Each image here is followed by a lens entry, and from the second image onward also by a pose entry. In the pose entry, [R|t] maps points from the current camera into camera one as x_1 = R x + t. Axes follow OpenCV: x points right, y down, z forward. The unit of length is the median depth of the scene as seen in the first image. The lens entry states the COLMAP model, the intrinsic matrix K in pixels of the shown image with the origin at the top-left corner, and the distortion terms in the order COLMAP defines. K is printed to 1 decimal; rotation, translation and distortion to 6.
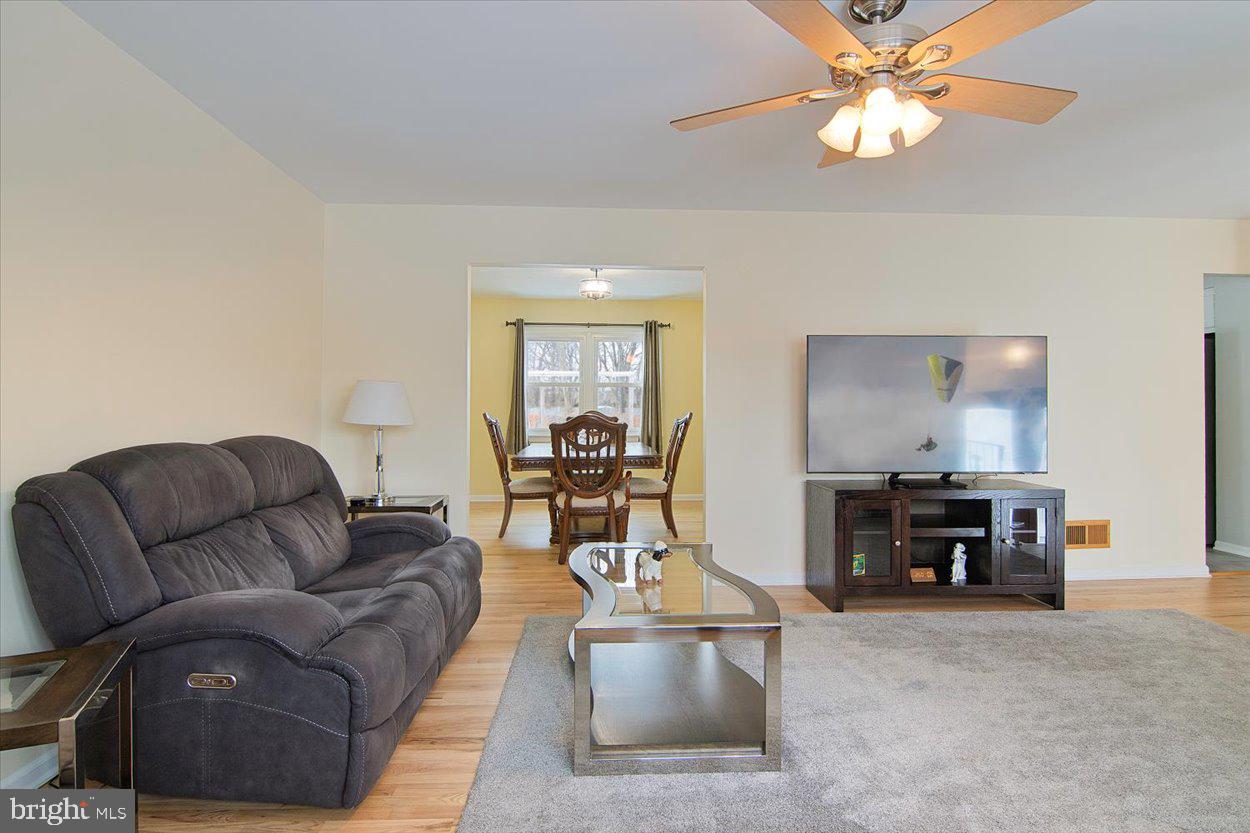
lens RADIAL K [[642.2, 0, 625.5], [0, 642.2, 404.7], [0, 0, 1]] dist [-0.004433, -0.013241]
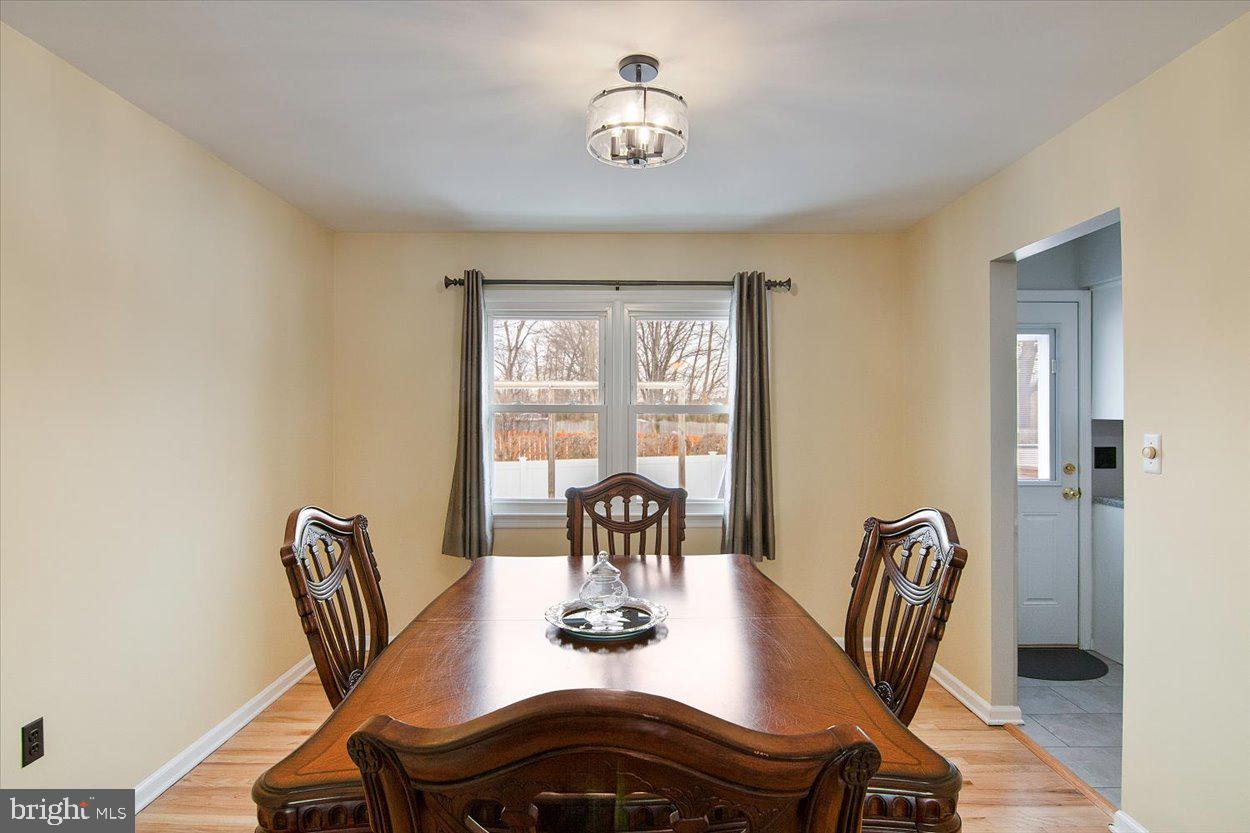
lens RADIAL K [[636.3, 0, 619.4], [0, 636.3, 422.0], [0, 0, 1]] dist [-0.015683, -0.000498]
pose [[0.998338, -0.000786, -0.057631, -0.029167], [0.001439, 0.999935, 0.011291, -0.027412], [0.057619, -0.011355, 0.998274, 0.528212]]
